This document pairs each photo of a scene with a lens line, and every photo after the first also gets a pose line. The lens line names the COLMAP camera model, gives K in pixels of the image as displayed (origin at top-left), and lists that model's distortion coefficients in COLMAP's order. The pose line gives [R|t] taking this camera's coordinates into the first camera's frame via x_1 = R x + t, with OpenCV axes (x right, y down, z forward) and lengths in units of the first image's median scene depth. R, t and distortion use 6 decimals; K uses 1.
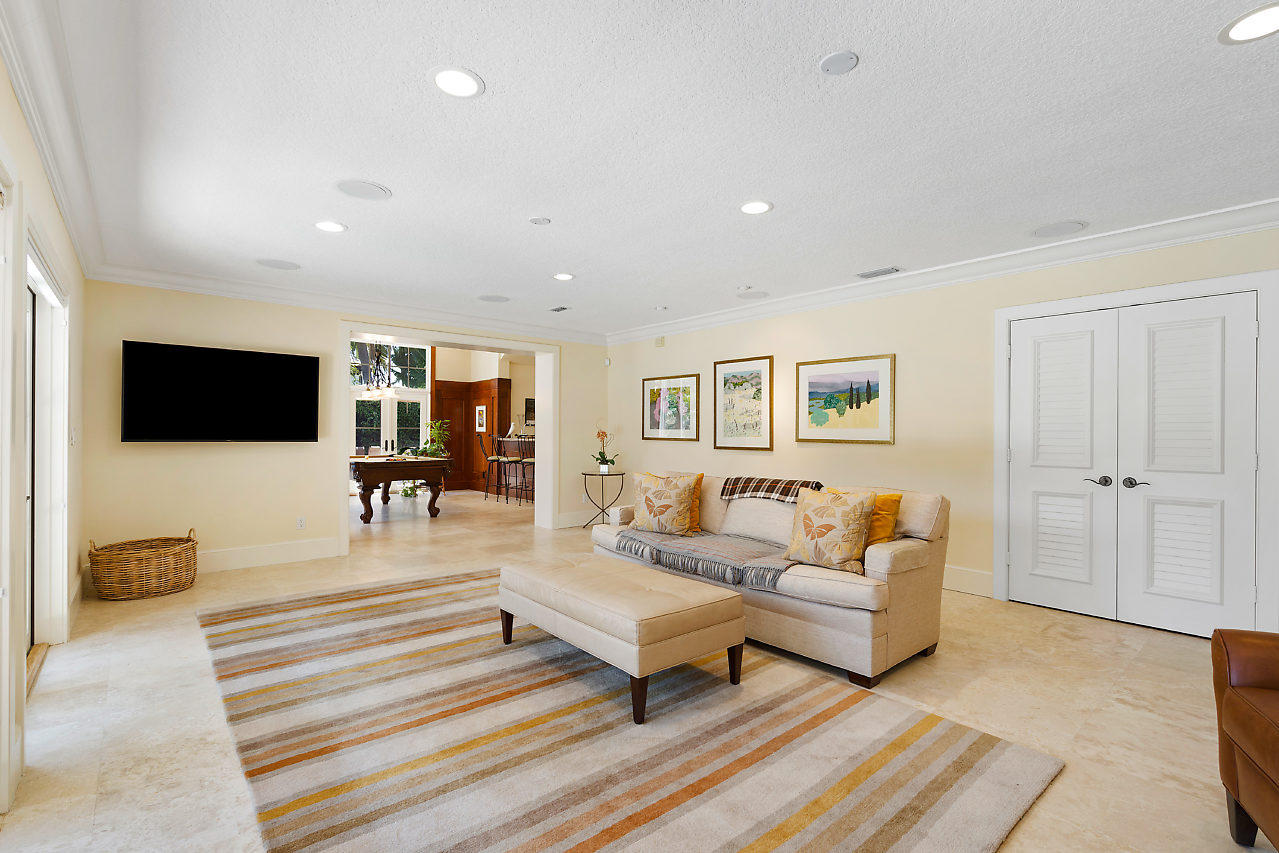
lens RADIAL K [[586.1, 0, 639.1], [0, 586.1, 424.7], [0, 0, 1]] dist [-0.005026, -0.000764]
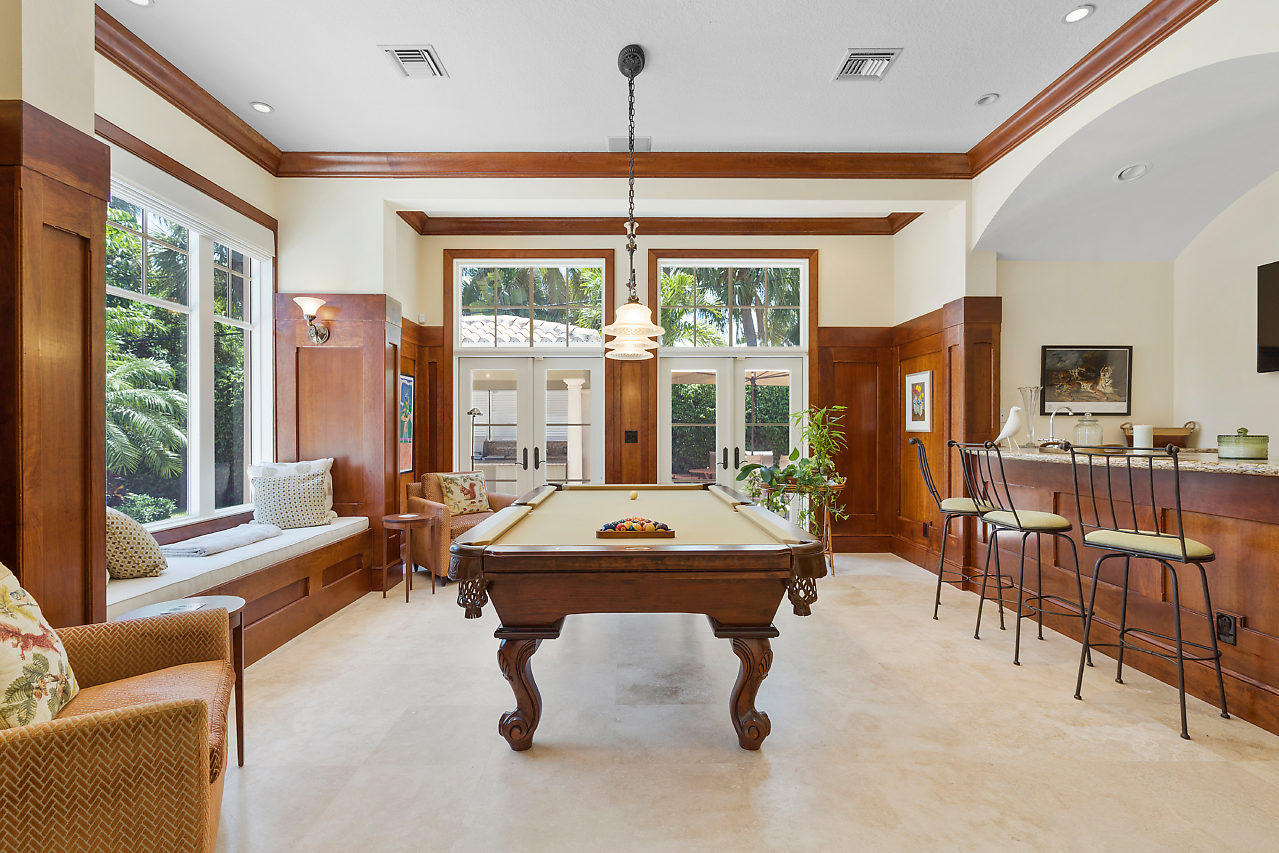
lens RADIAL K [[586.1, 0, 639.2], [0, 586.1, 425.5], [0, 0, 1]] dist [-0.005026, -0.000764]
pose [[0.766775, -0.004407, -0.641901, -0.179440], [0.009594, 0.999943, 0.004595, 0.003913], [0.641844, -0.009681, 0.766774, 0.637389]]
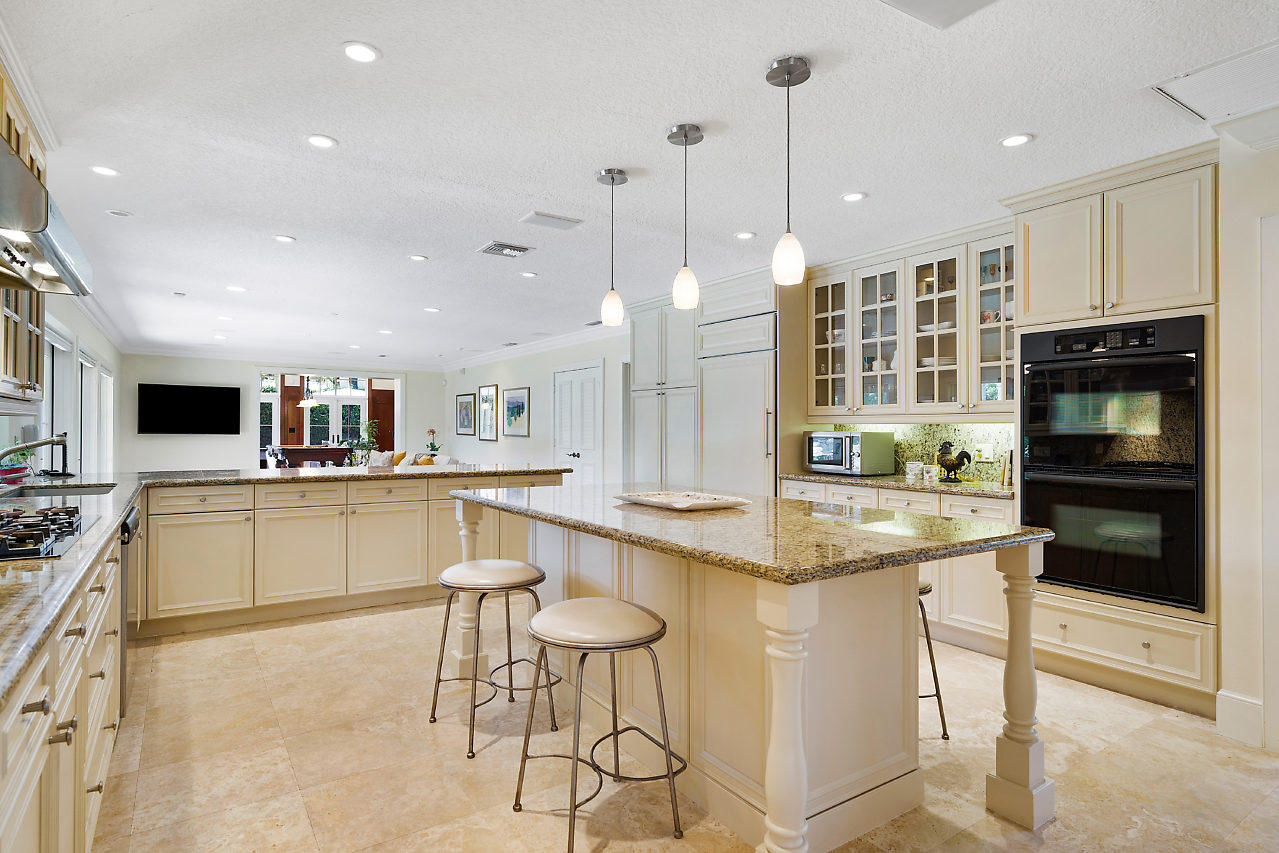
lens RADIAL K [[656.6, 0, 644.6], [0, 656.6, 424.8], [0, 0, 1]] dist [-0.002077, -0.000603]
pose [[0.994872, 0.001819, -0.101125, 0.504215], [-0.001211, 0.999981, 0.006073, -0.008293], [0.101134, -0.005920, 0.994855, -0.500877]]
